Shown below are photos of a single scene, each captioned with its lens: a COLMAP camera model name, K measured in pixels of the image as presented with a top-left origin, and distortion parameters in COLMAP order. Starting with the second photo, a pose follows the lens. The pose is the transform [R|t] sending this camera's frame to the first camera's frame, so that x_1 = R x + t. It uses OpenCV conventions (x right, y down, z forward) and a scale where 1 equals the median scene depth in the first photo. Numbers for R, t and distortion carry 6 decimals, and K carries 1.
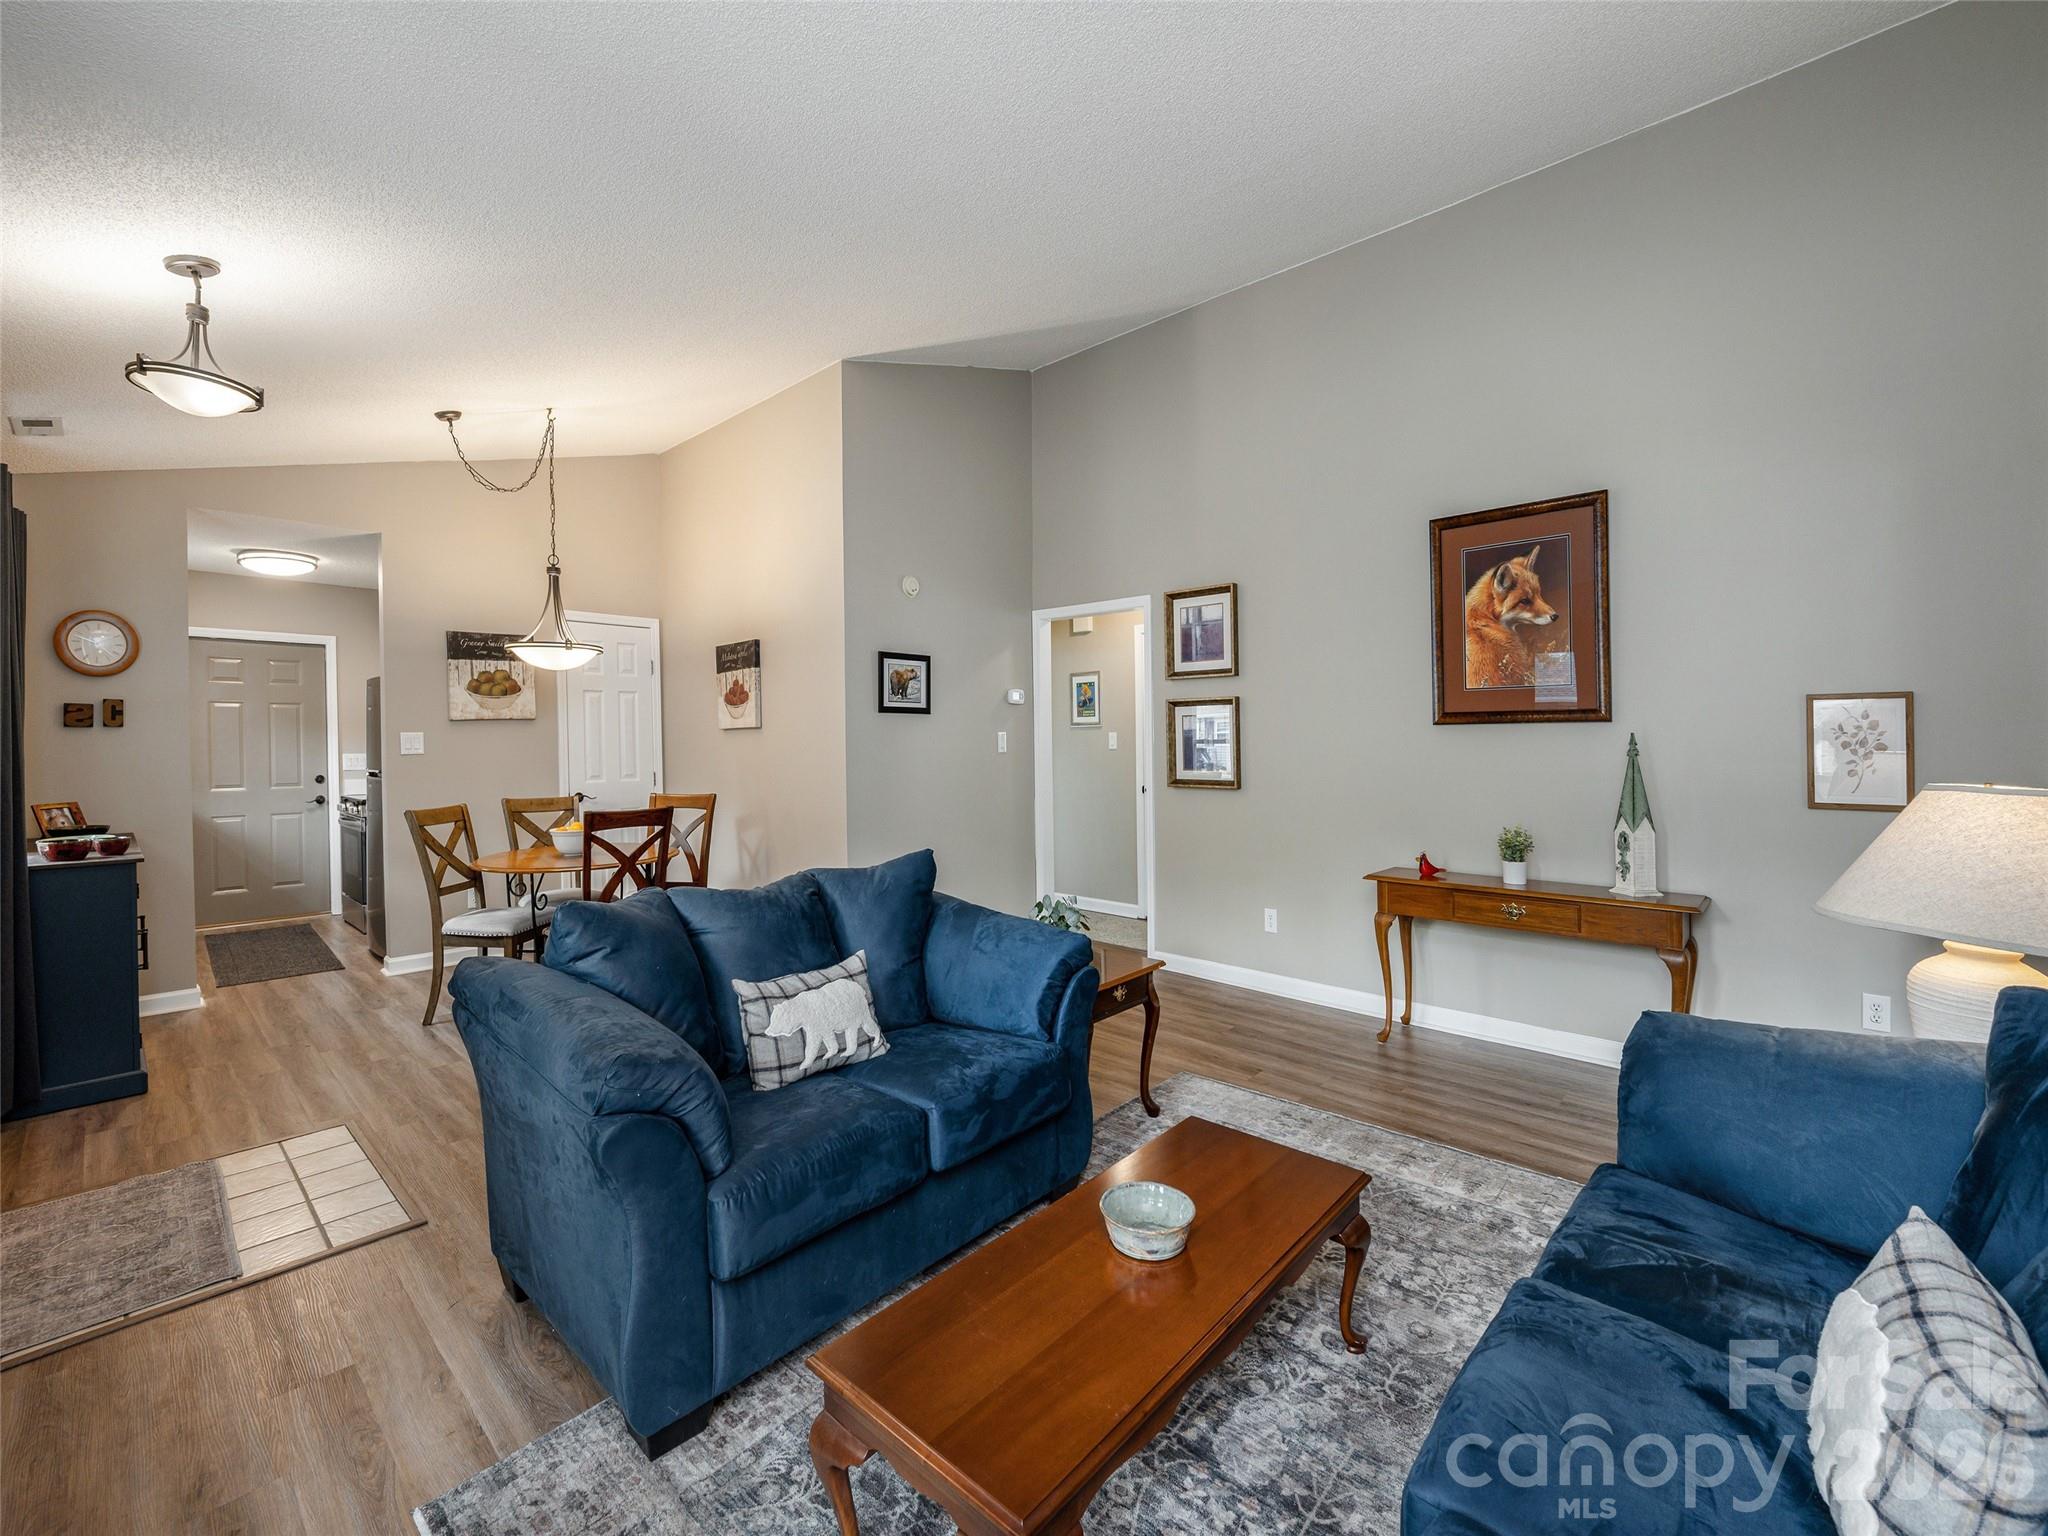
lens RADIAL K [[877.5, 0, 1003.8], [0, 877.5, 755.4], [0, 0, 1]] dist [-0.003101, -0.000159]
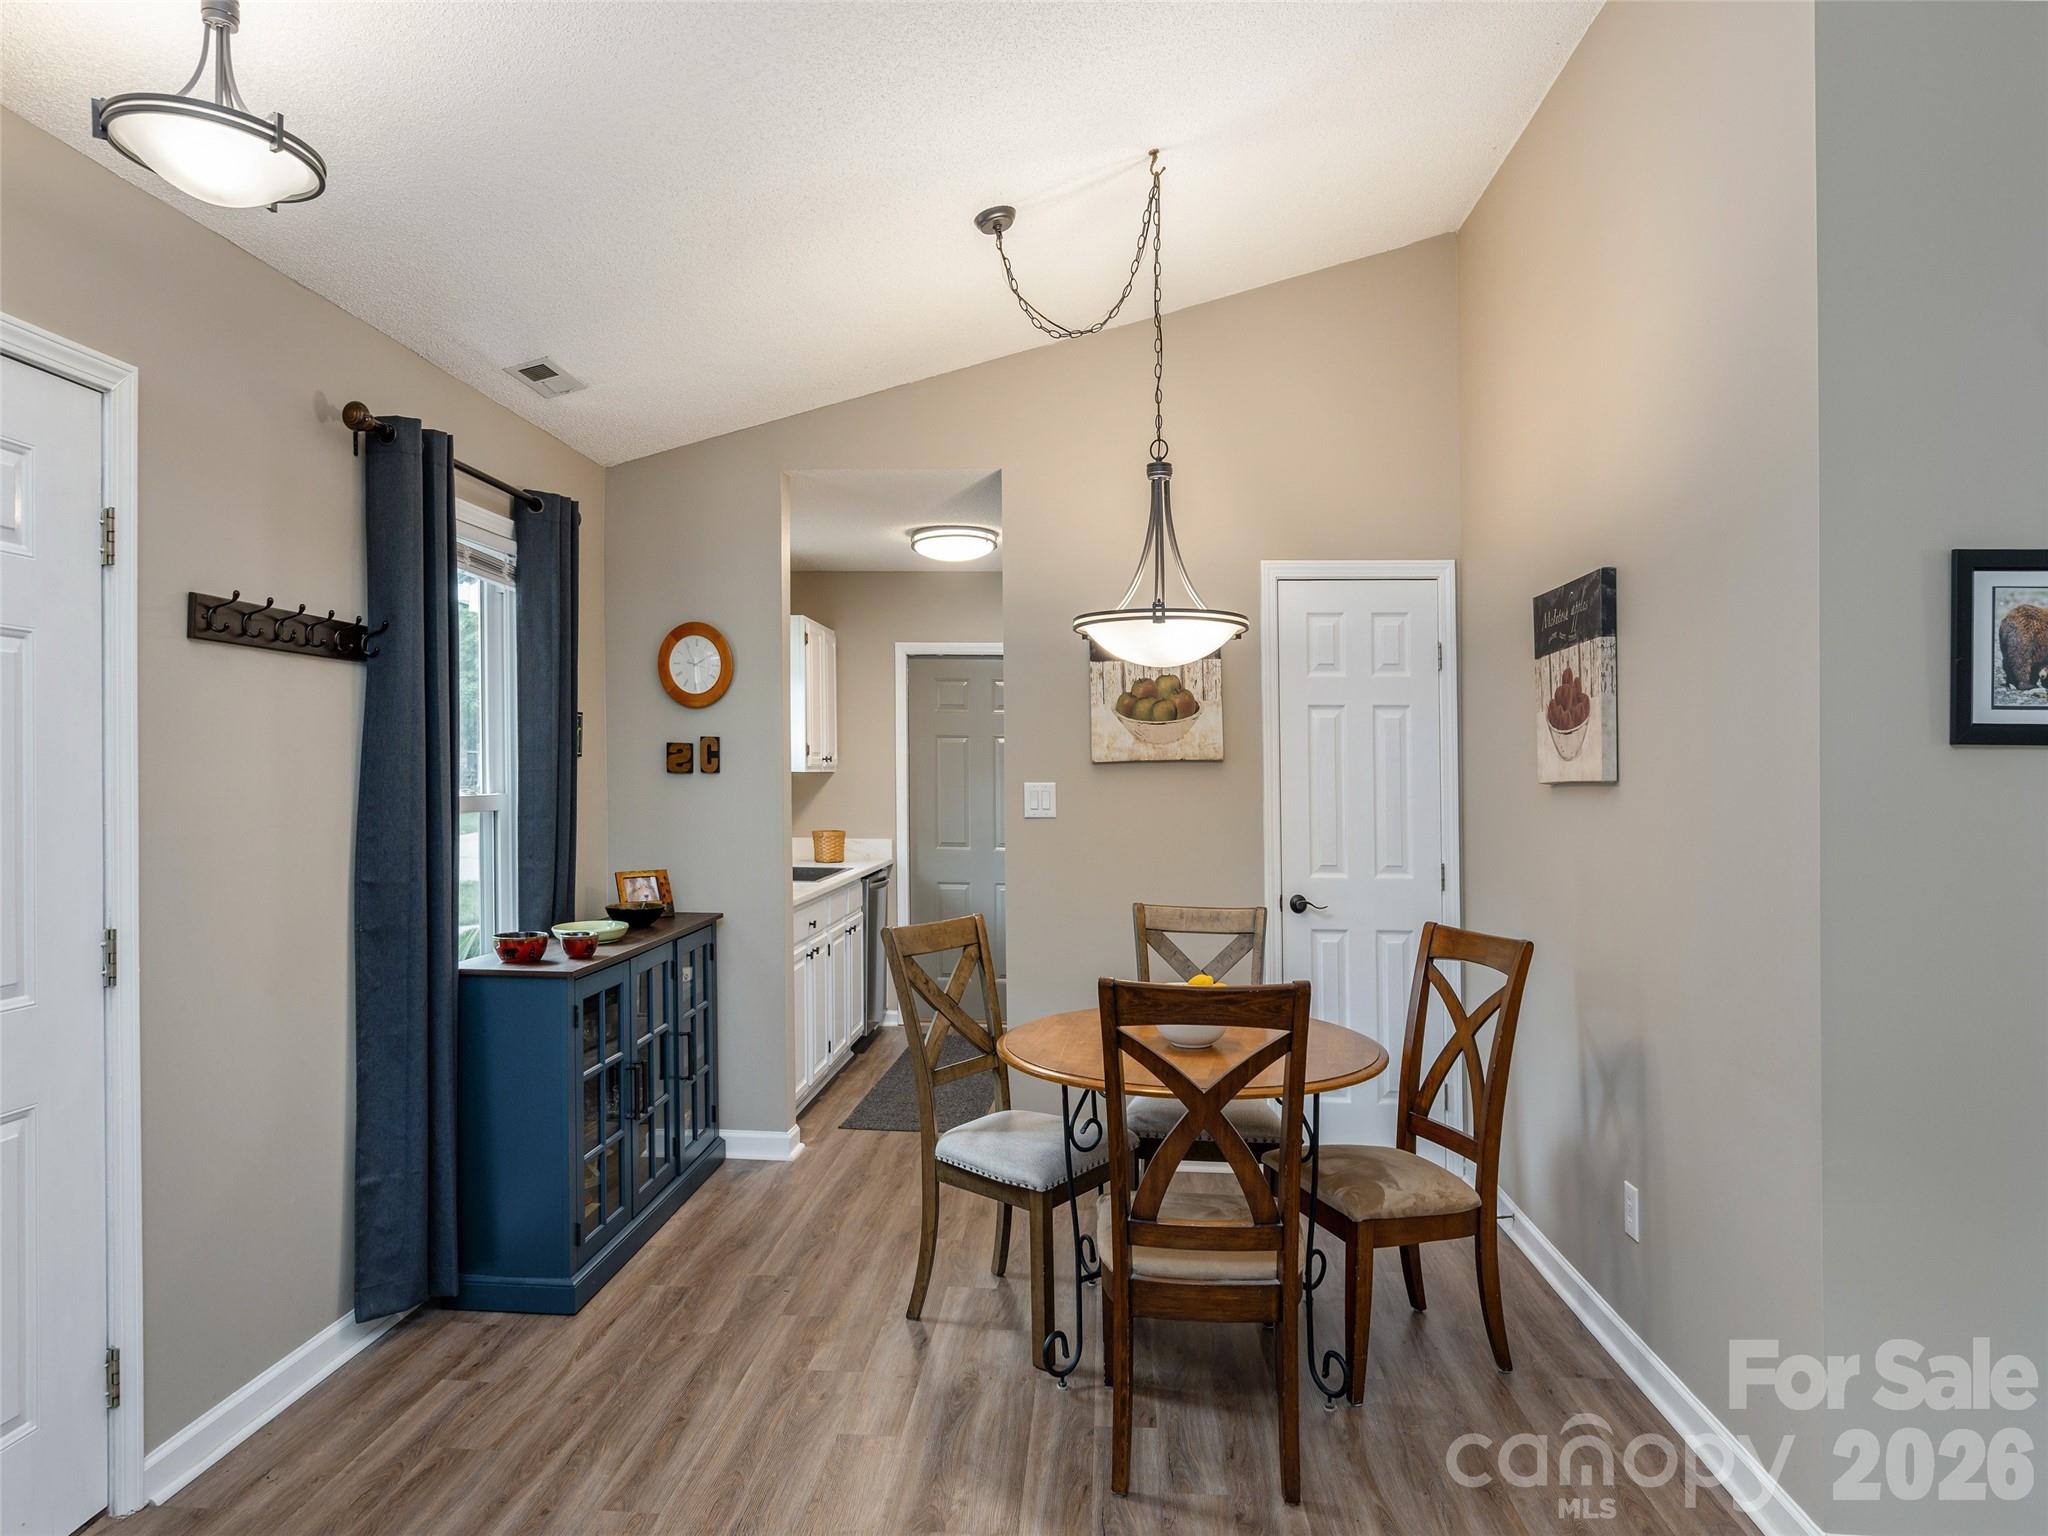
lens RADIAL K [[1187.6, 0, 1042.7], [0, 1187.6, 772.9], [0, 0, 1]] dist [-0.021901, -0.002933]
pose [[0.648656, 0.009732, -0.761019, -0.039054], [-0.024080, 0.999680, -0.007741, -0.031608], [0.760701, 0.023347, 0.648683, 0.547336]]
